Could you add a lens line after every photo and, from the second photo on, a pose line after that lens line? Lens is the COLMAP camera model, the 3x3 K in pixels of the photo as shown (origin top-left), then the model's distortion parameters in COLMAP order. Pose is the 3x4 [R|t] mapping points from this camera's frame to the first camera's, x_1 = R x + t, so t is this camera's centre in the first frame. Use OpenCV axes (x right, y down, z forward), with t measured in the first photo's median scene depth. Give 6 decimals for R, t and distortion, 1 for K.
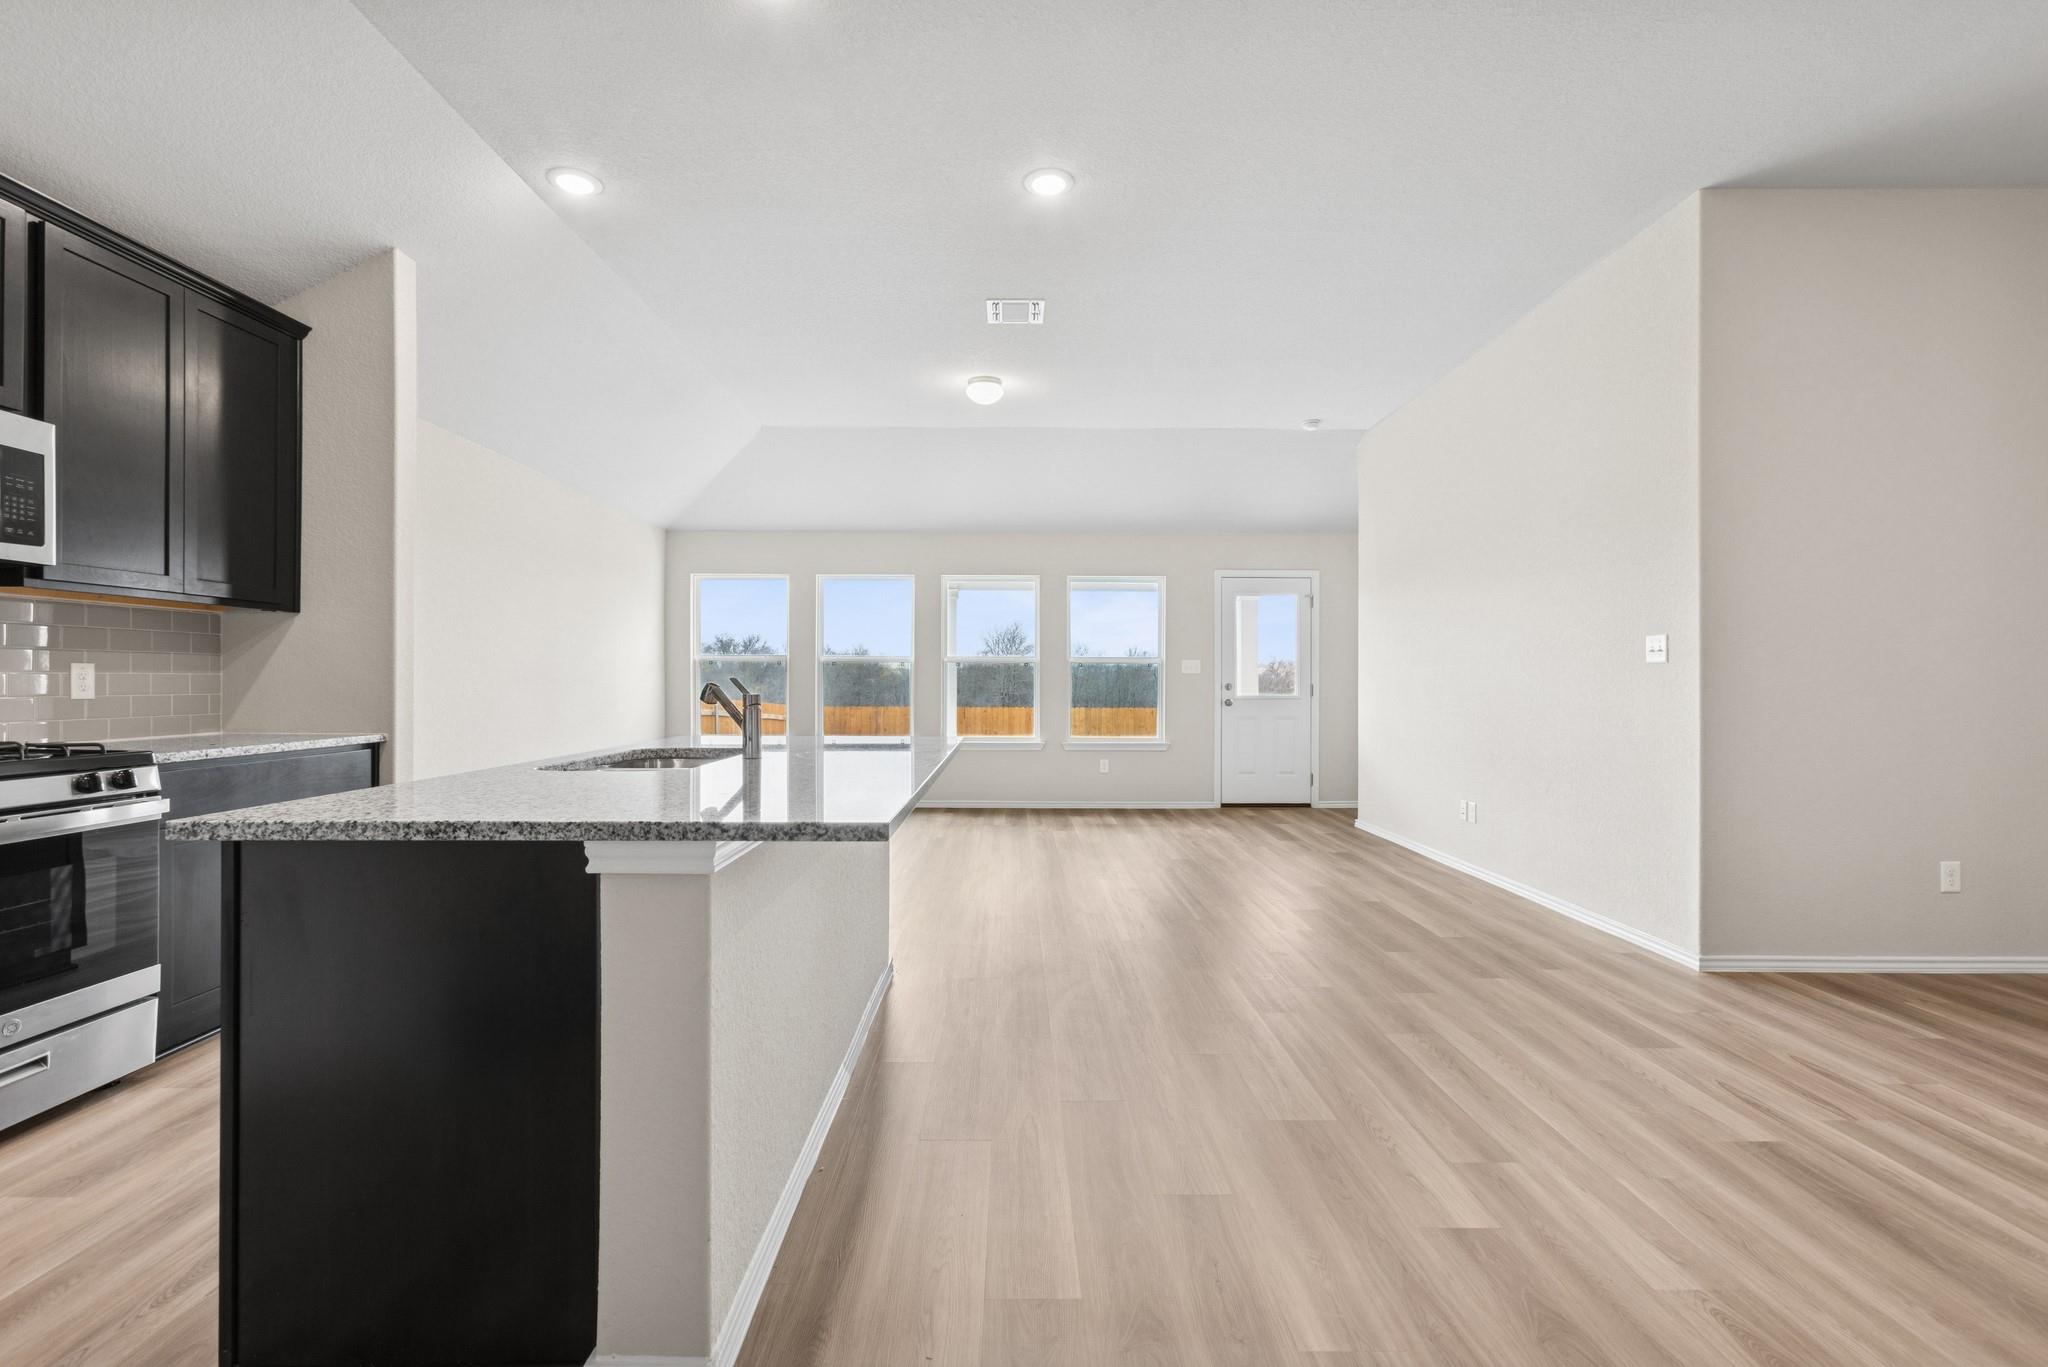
lens RADIAL K [[936.4, 0, 1036.4], [0, 936.4, 679.7], [0, 0, 1]] dist [-0.001679, 0.002670]
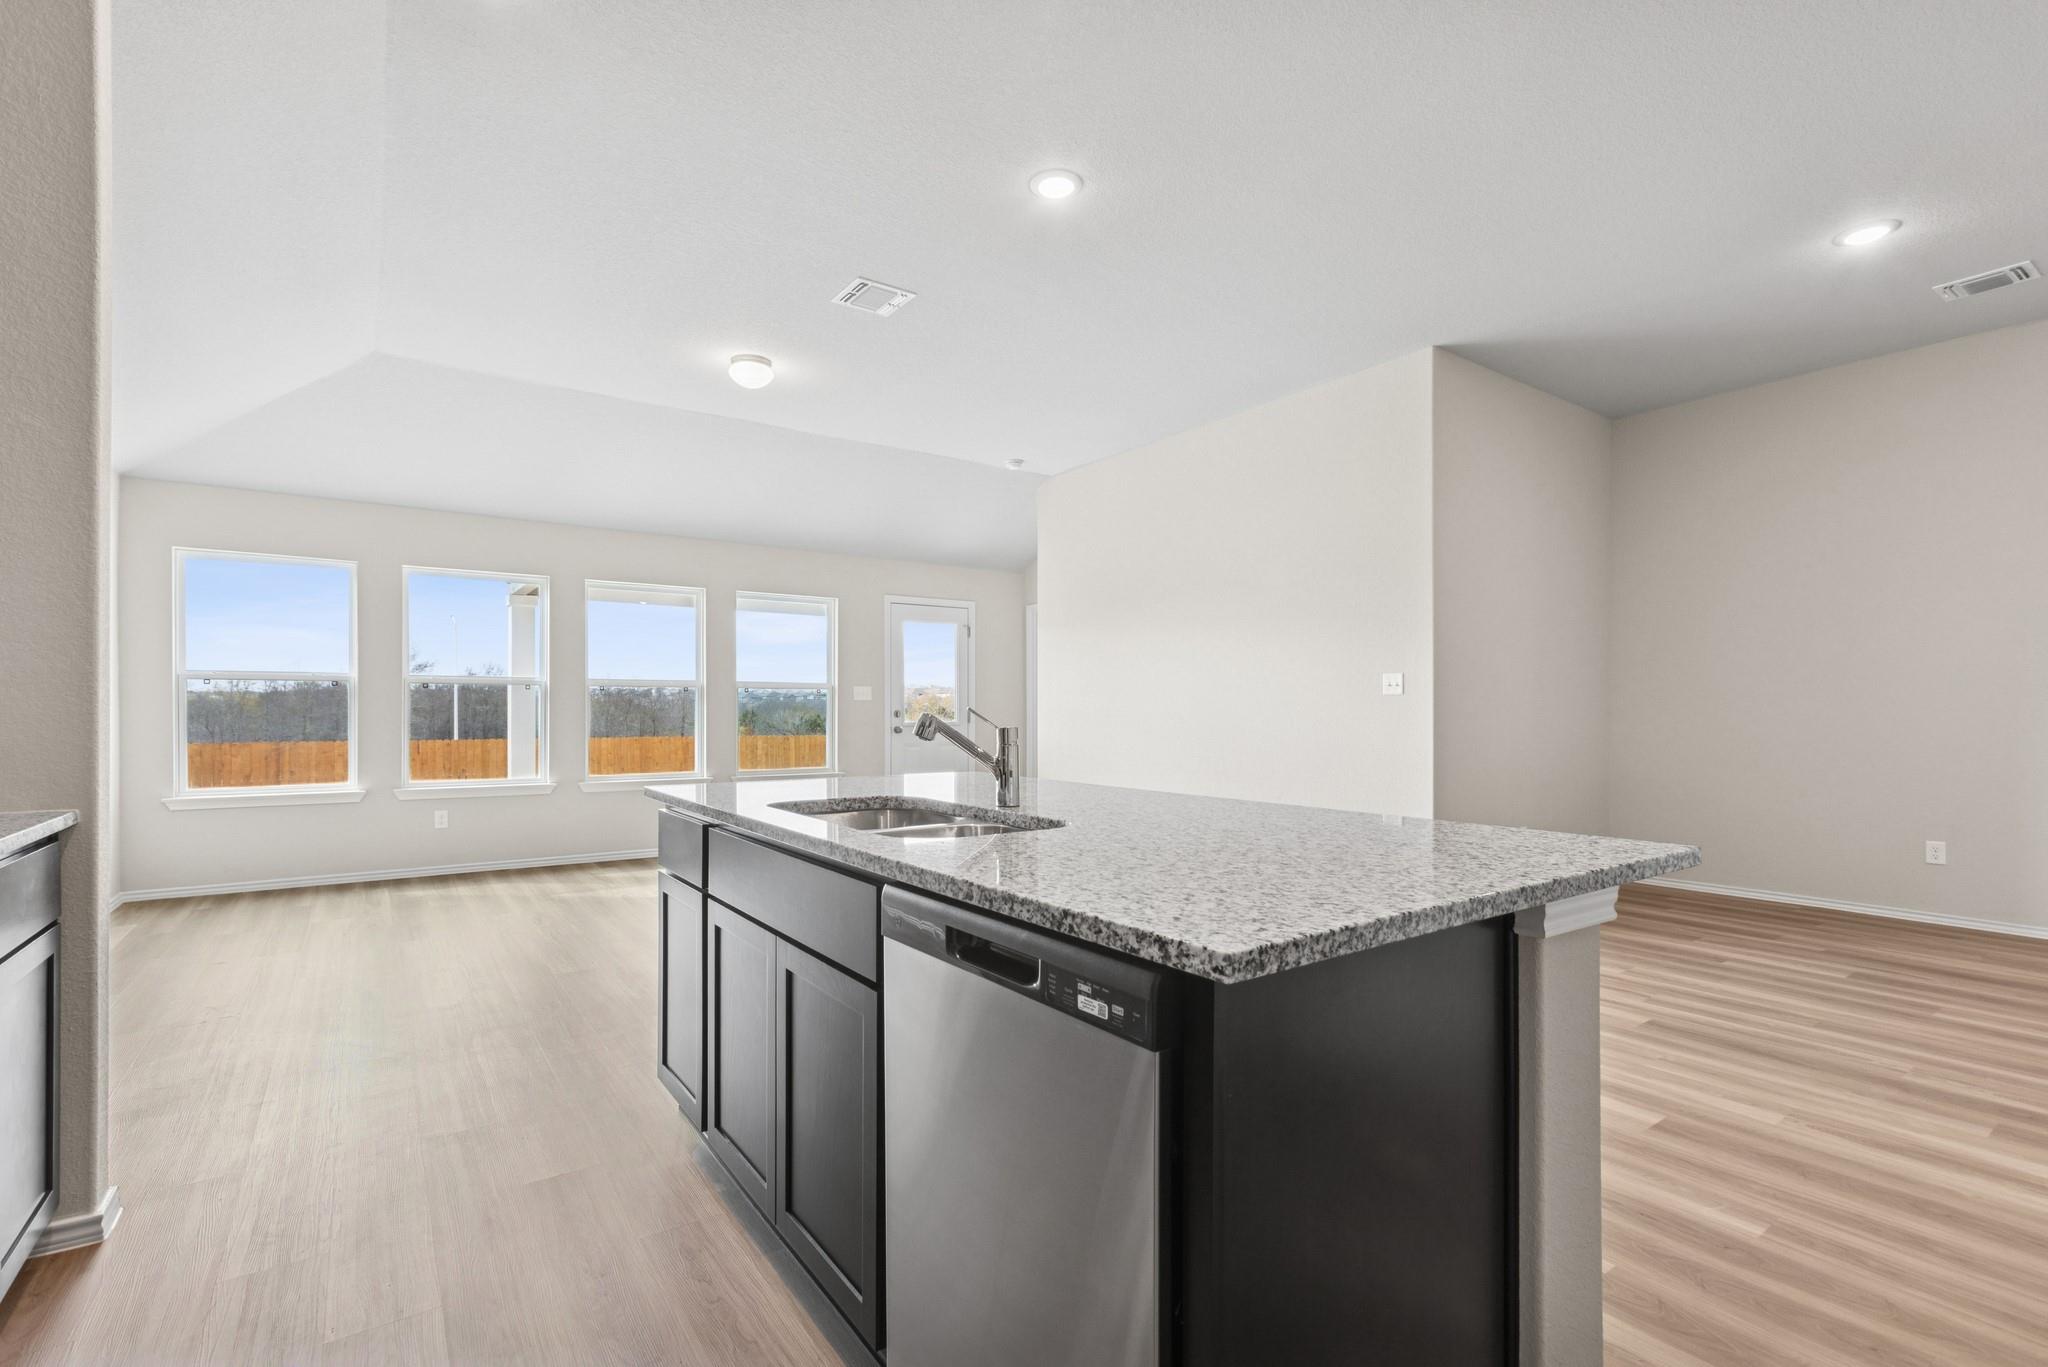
lens RADIAL K [[936.4, 0, 1038.4], [0, 936.4, 702.3], [0, 0, 1]] dist [-0.001679, 0.002670]
pose [[0.811086, 0.001536, 0.584925, -0.346140], [0.000463, 0.999995, -0.003268, -0.001605], [-0.584926, 0.002921, 0.811081, 0.147584]]
